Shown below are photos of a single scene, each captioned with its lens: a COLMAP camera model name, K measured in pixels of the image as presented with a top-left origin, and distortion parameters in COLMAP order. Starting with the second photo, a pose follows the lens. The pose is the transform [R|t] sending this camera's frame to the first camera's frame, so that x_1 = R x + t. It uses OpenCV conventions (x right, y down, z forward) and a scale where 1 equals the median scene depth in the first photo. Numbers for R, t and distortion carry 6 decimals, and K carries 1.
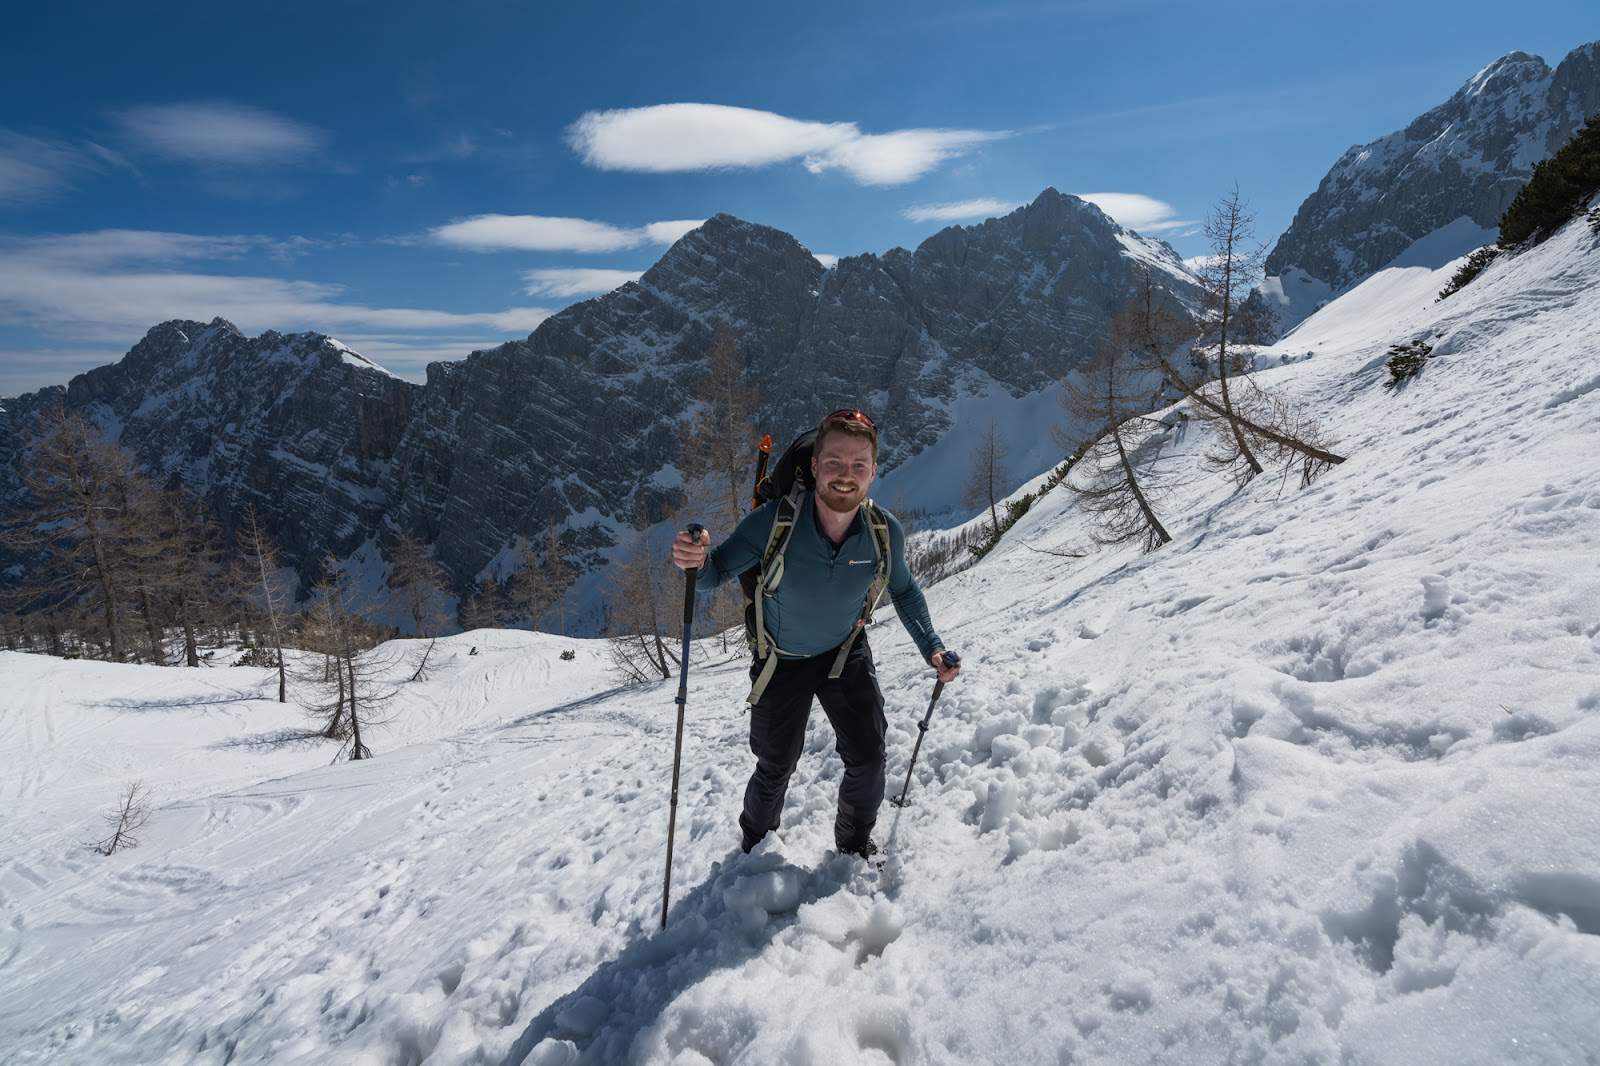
lens RADIAL K [[719.7, 0, 799.4], [0, 719.7, 534.1], [0, 0, 1]] dist [-0.010204, 0.005477]
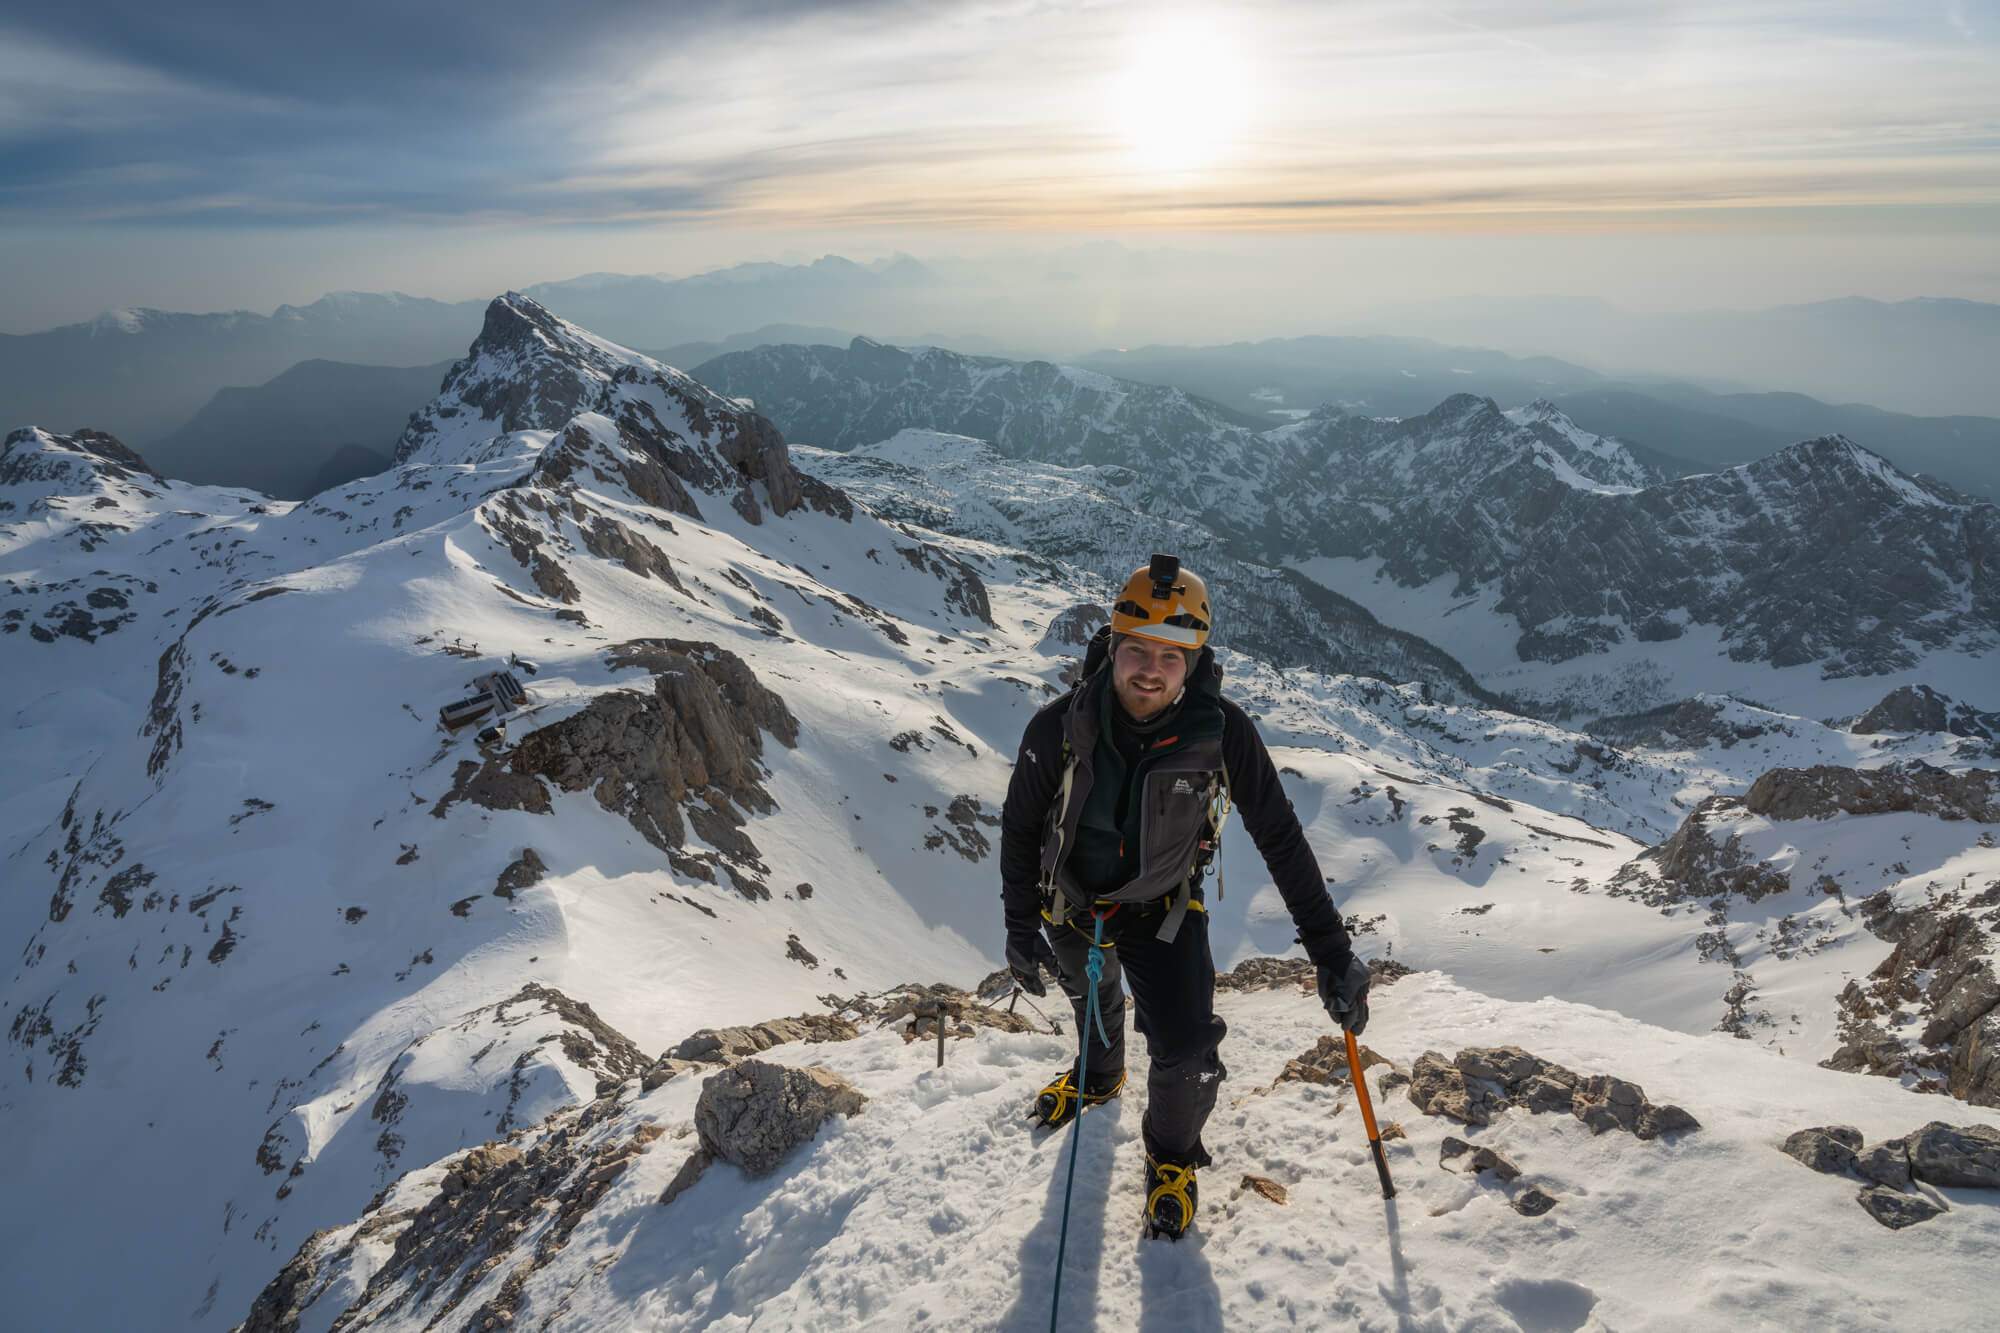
lens RADIAL K [[899.7, 0, 986.7], [0, 899.7, 663.5], [0, 0, 1]] dist [-0.010204, 0.005477]
pose [[0.380929, 0.431450, -0.817767, 0.790726], [-0.169424, 0.902048, 0.396996, -0.458510], [0.908949, -0.012678, 0.416714, -1.029462]]
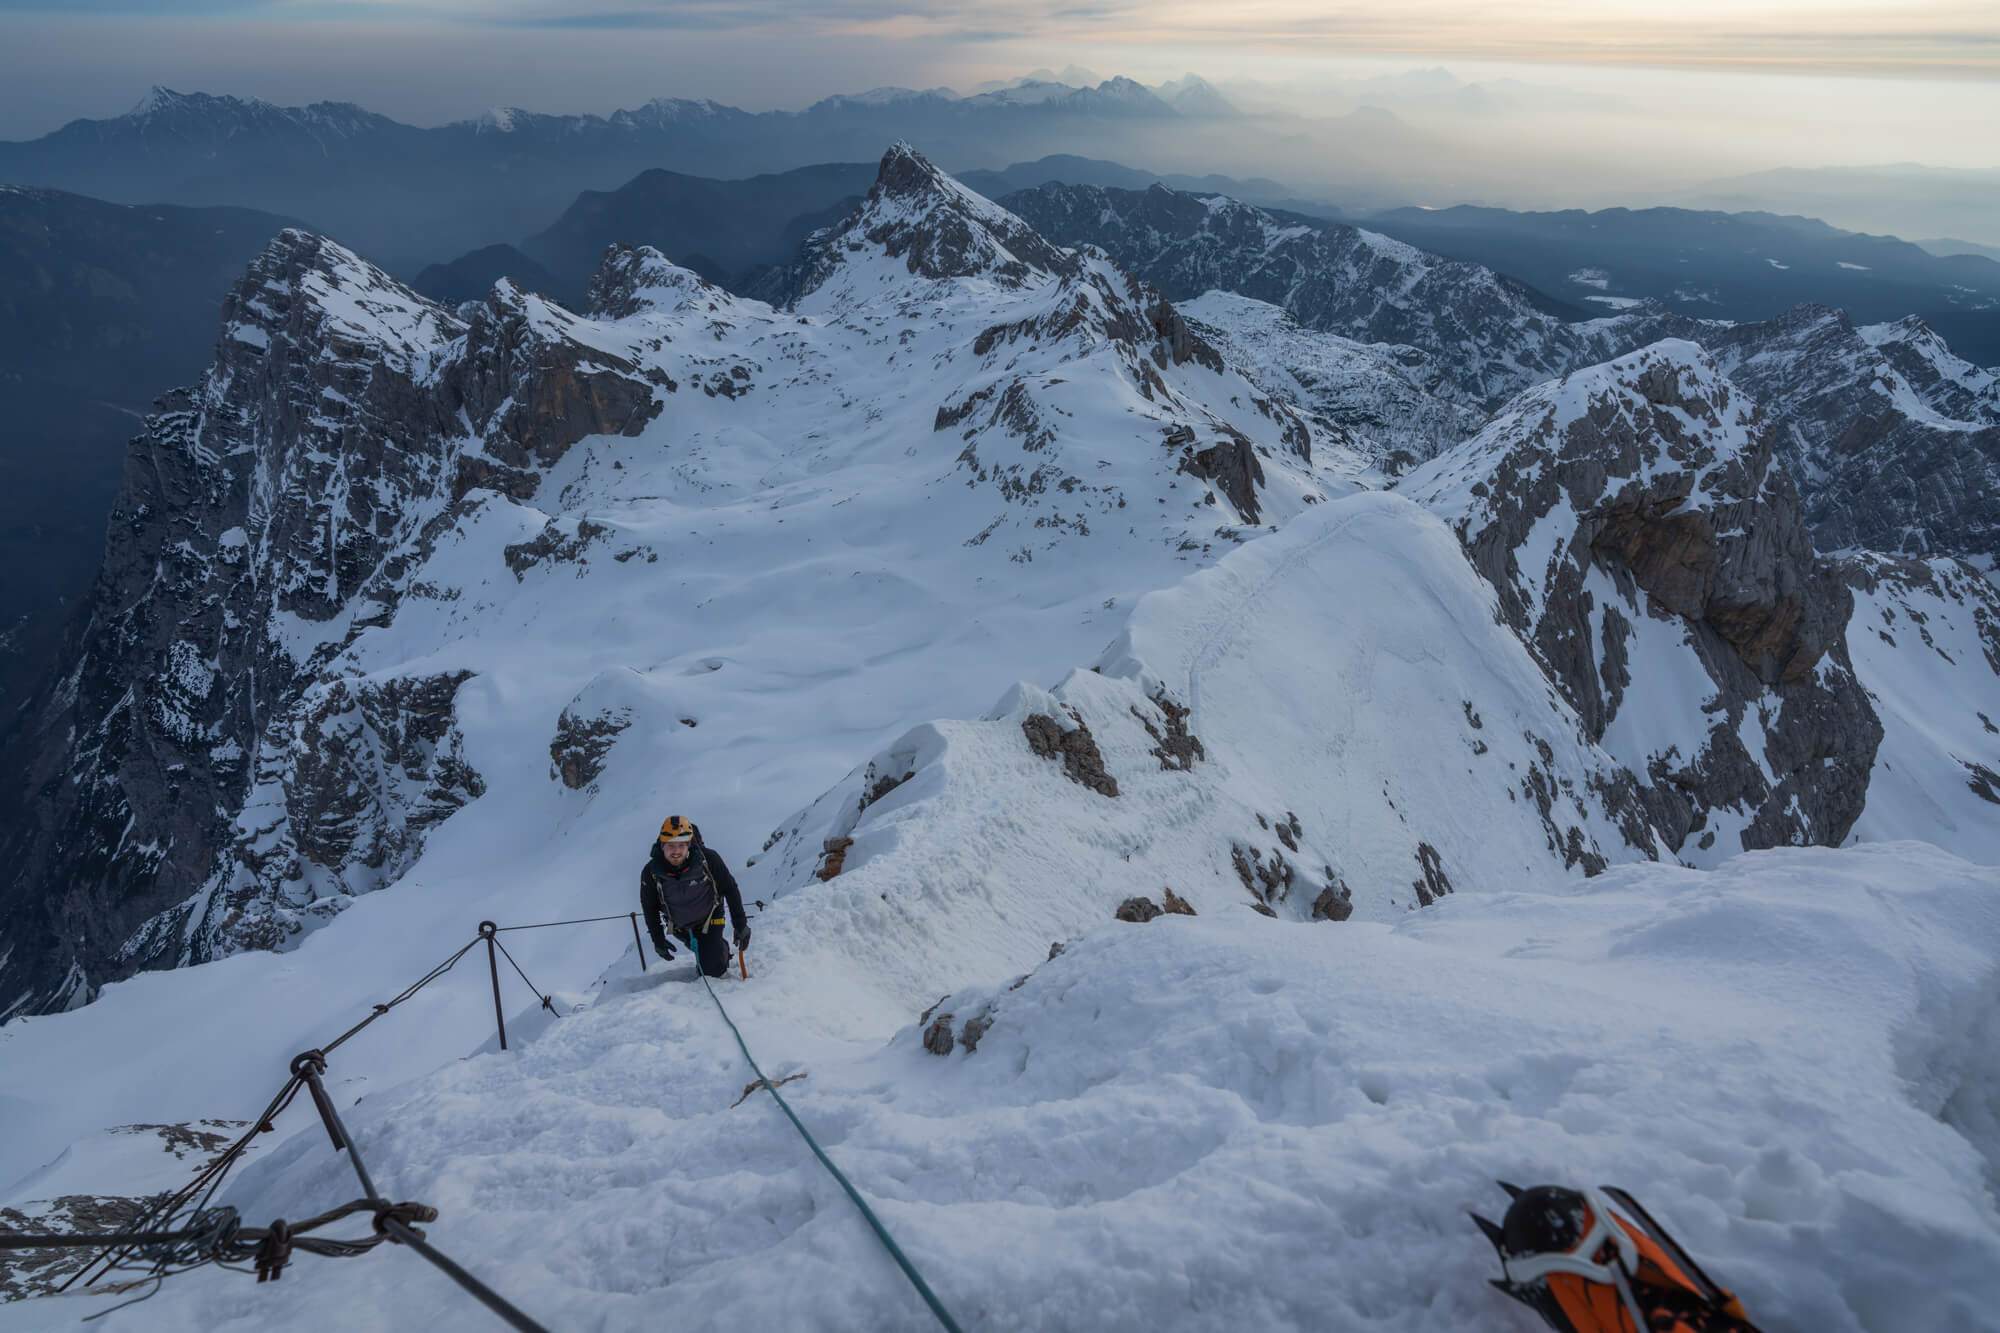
lens RADIAL K [[899.7, 0, 988.4], [0, 899.7, 666.5], [0, 0, 1]] dist [-0.010204, 0.005477]
pose [[0.118642, 0.600305, -0.790923, 1.102451], [-0.199357, 0.794730, 0.573290, -0.527501], [0.972718, 0.089660, 0.213963, -1.296915]]
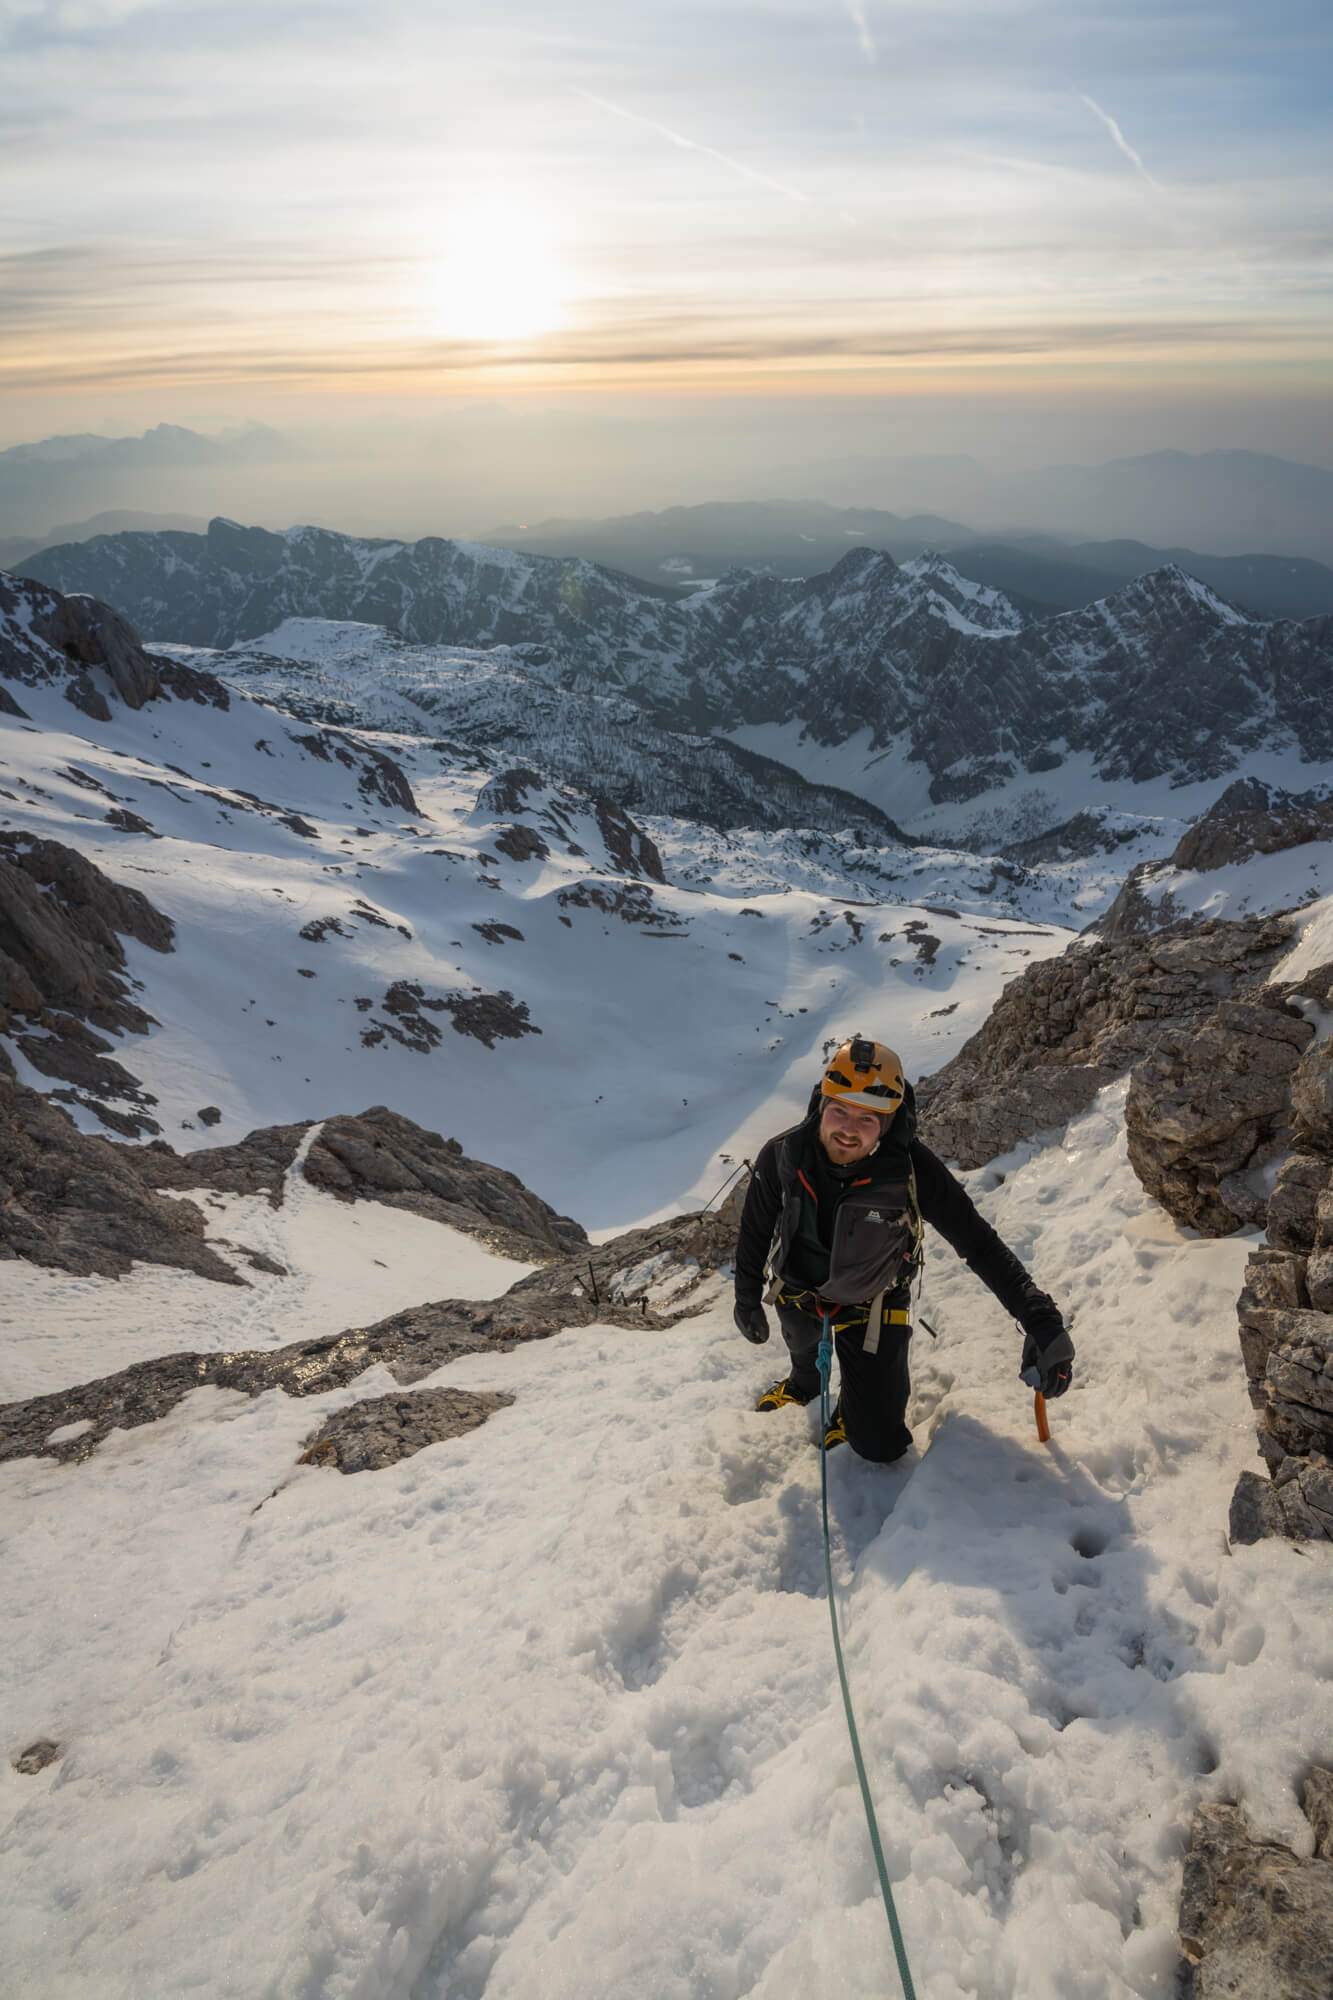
lens RADIAL K [[899.7, 0, 662.4], [0, 899.7, 990.7], [0, 0, 1]] dist [-0.010204, 0.005477]
pose [[0.622728, 0.459251, -0.633481, 0.769384], [-0.147772, 0.864085, 0.481166, -0.425233], [0.768358, -0.206025, 0.605954, -1.007091]]
